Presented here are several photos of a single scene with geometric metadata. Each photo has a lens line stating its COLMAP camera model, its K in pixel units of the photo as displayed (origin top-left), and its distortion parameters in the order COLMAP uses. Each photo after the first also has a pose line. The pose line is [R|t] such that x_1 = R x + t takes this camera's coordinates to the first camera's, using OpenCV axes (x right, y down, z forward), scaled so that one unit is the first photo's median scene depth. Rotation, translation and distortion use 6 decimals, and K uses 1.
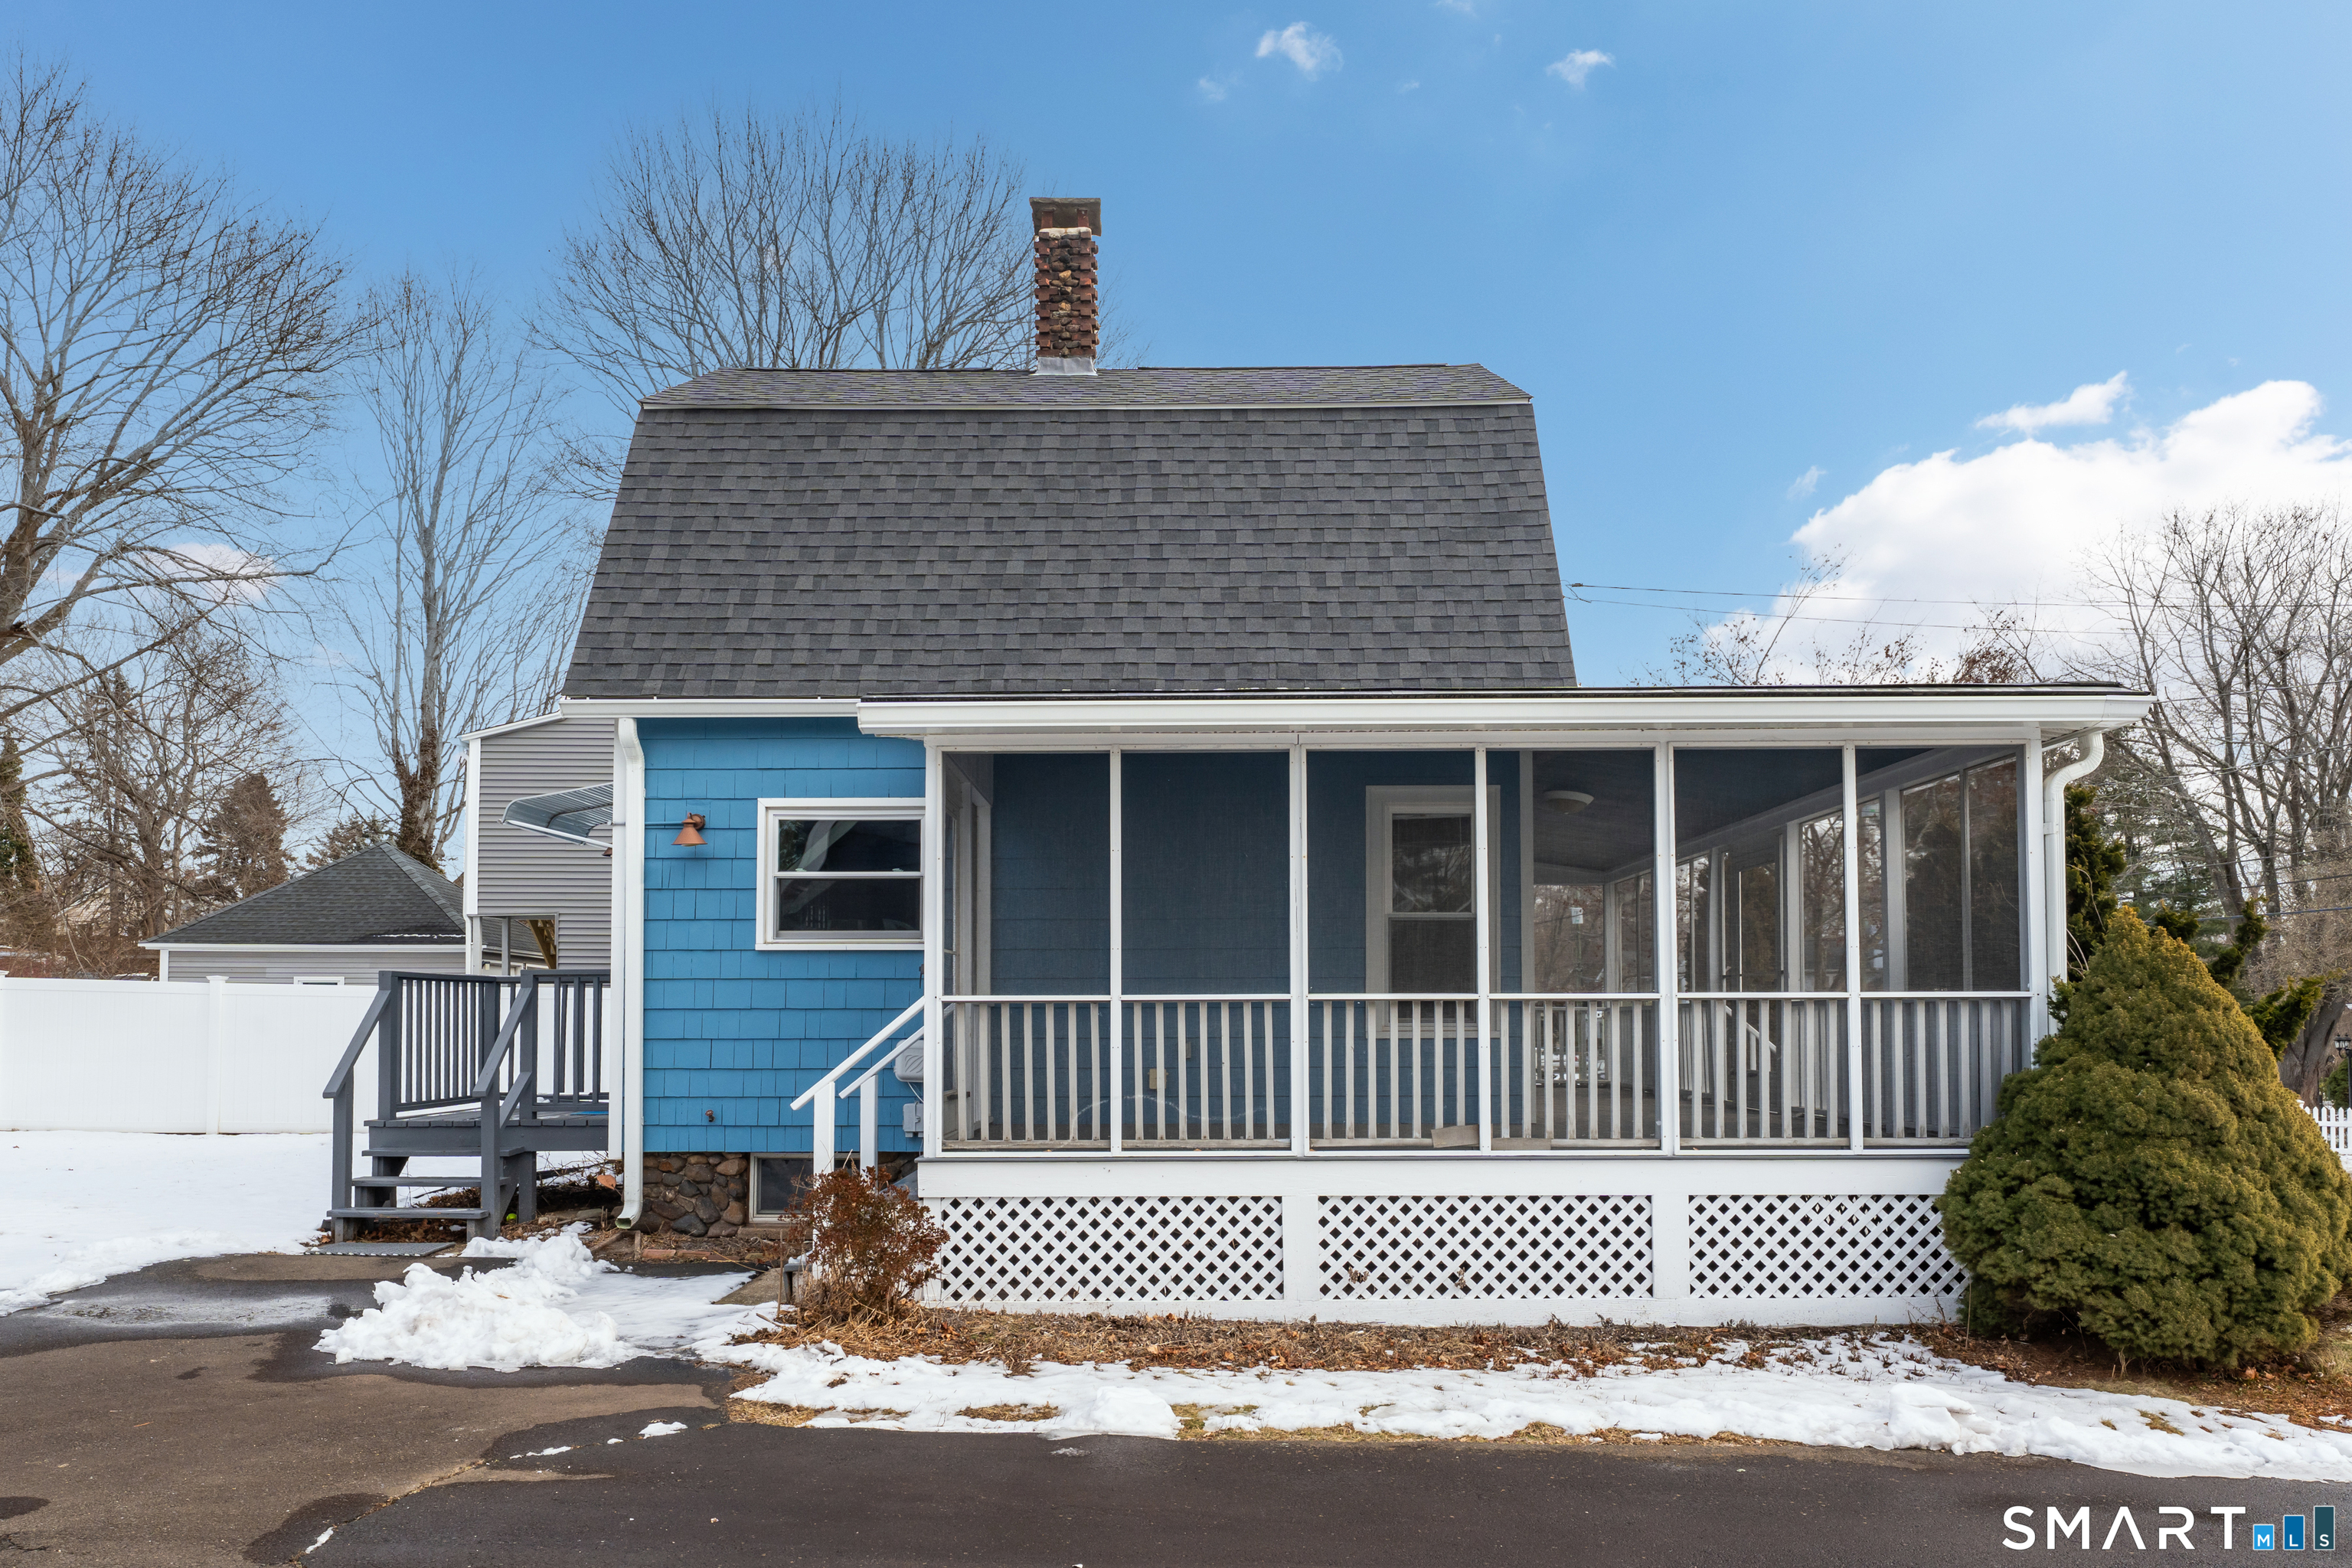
lens RADIAL K [[1523.2, 0, 1175.6], [0, 1523.2, 1011.0], [0, 0, 1]] dist [0.001929, -0.000456]
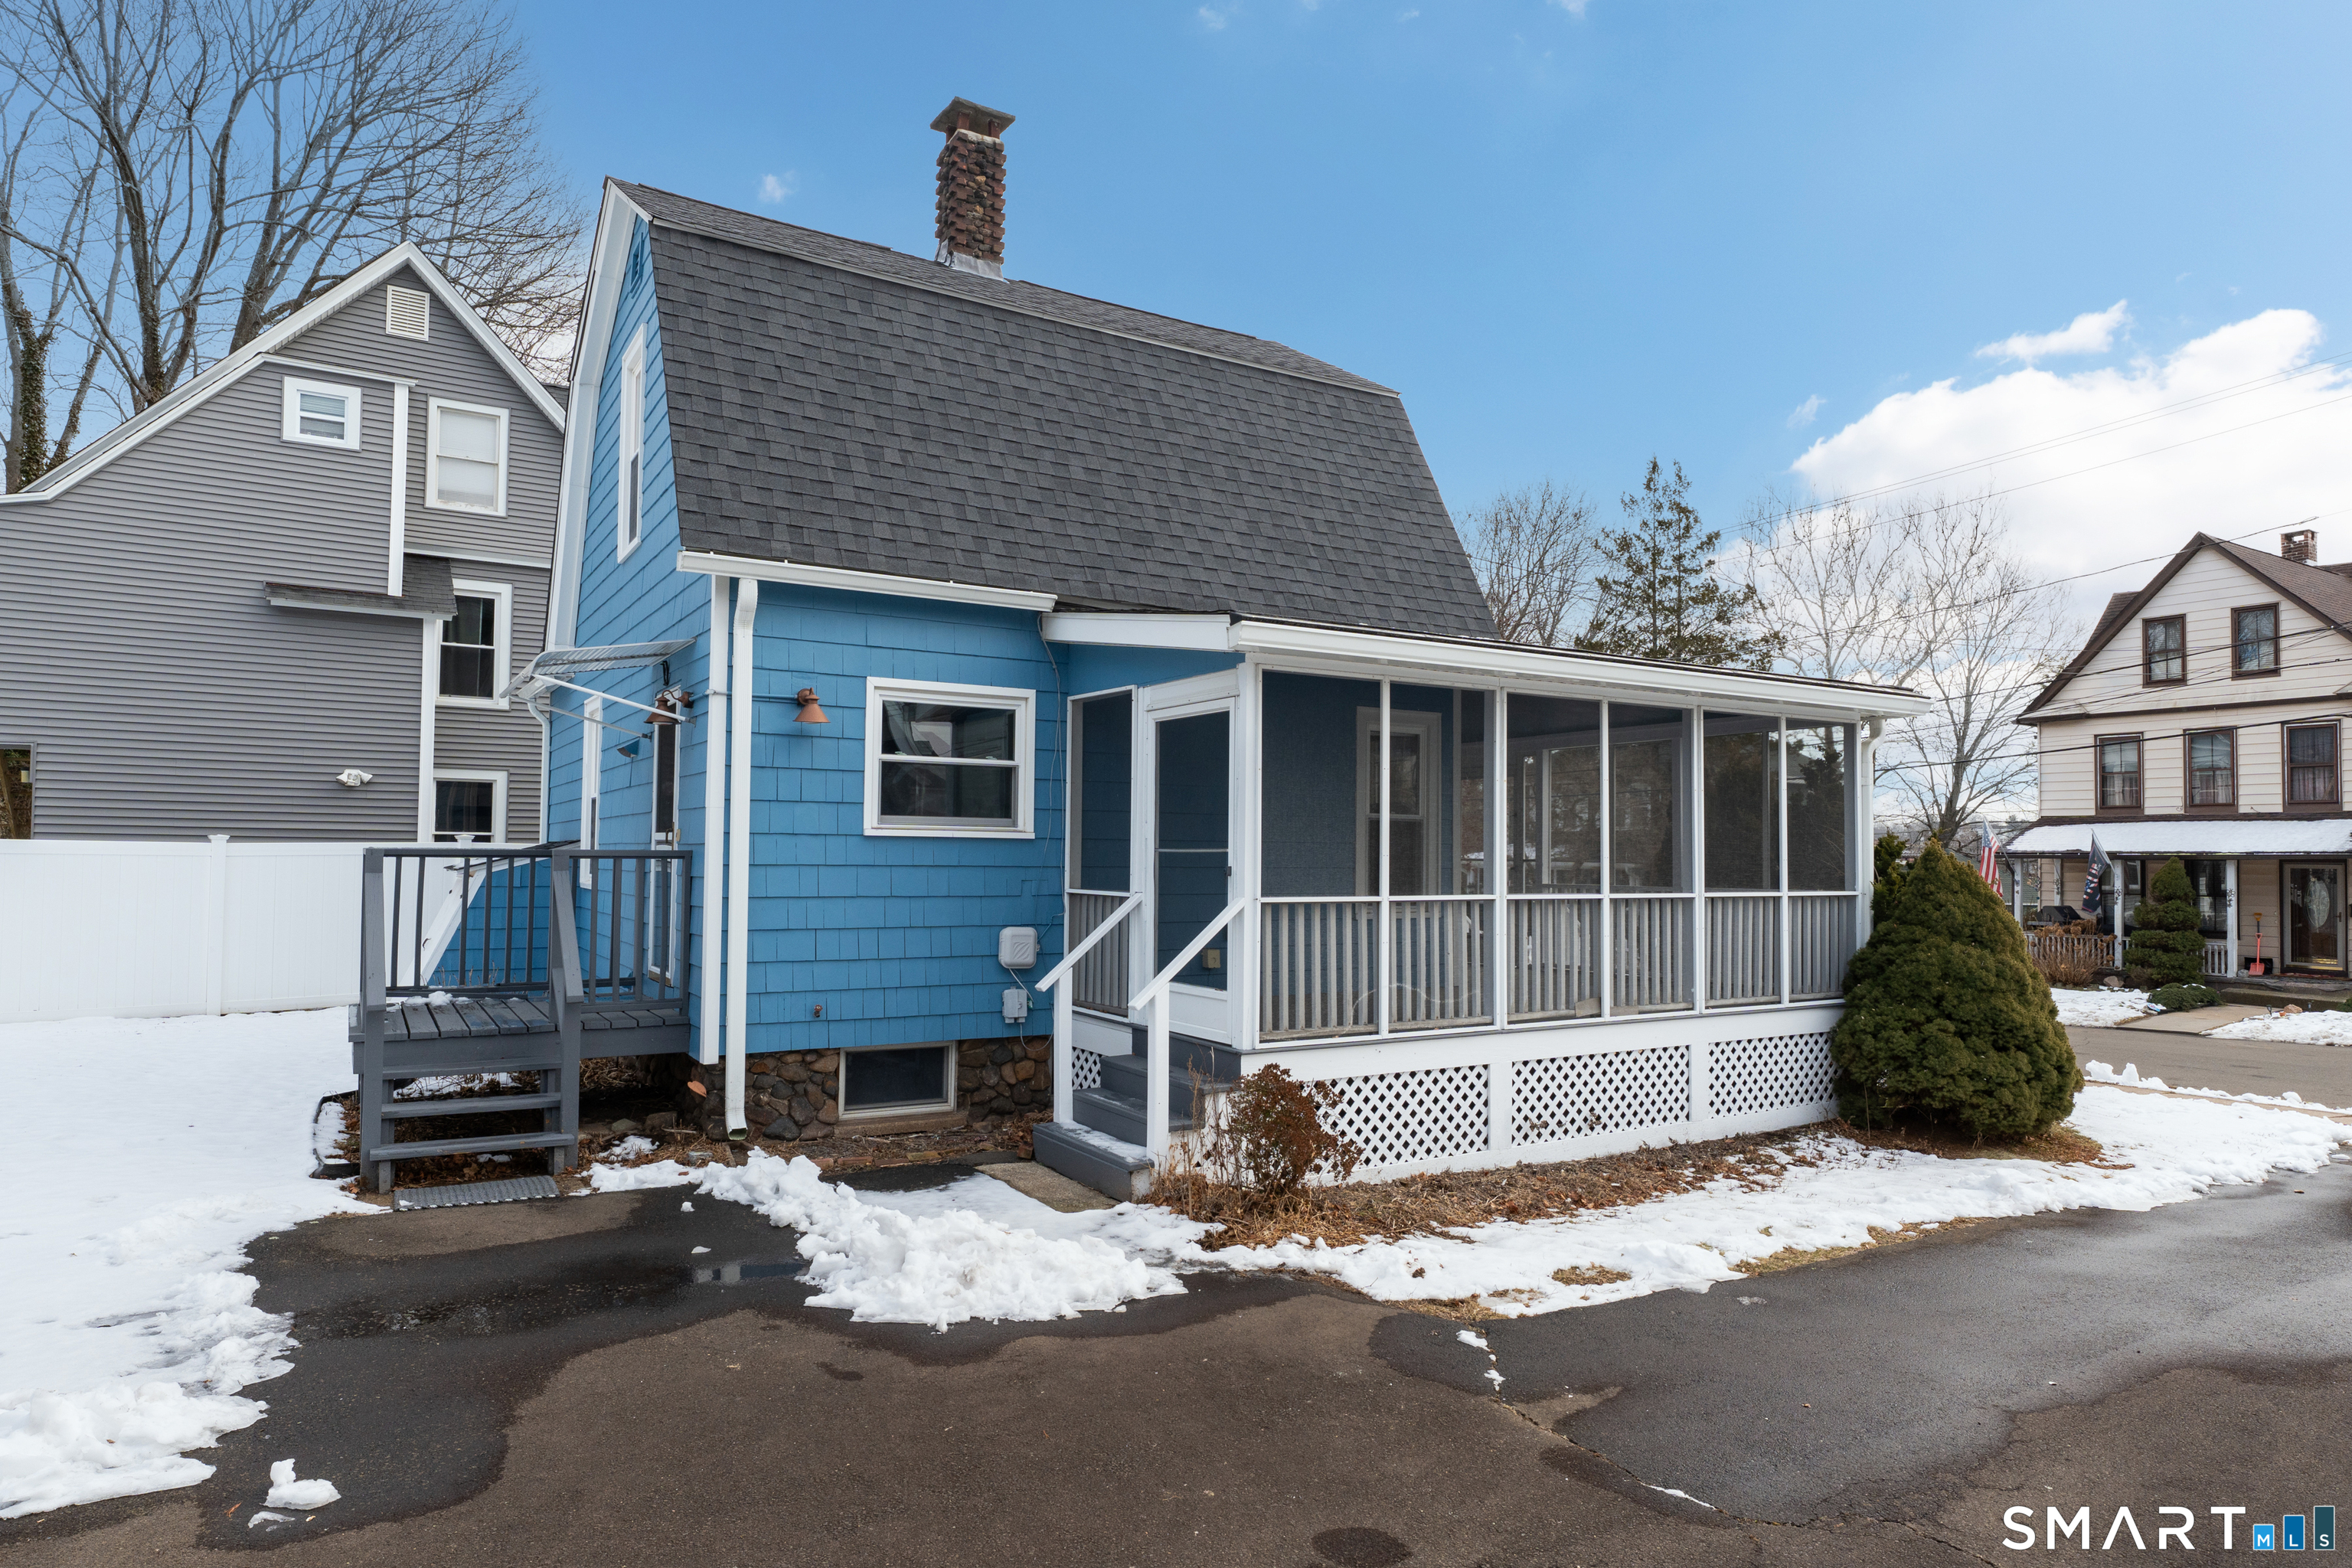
lens RADIAL K [[1357.6, 0, 1176.7], [0, 1357.6, 852.8], [0, 0, 1]] dist [0.001275, -0.001085]
pose [[0.857141, 0.013262, 0.514911, -0.553260], [-0.015381, 0.999882, -0.000148, -0.032345], [-0.514852, -0.007793, 0.857244, 0.170739]]
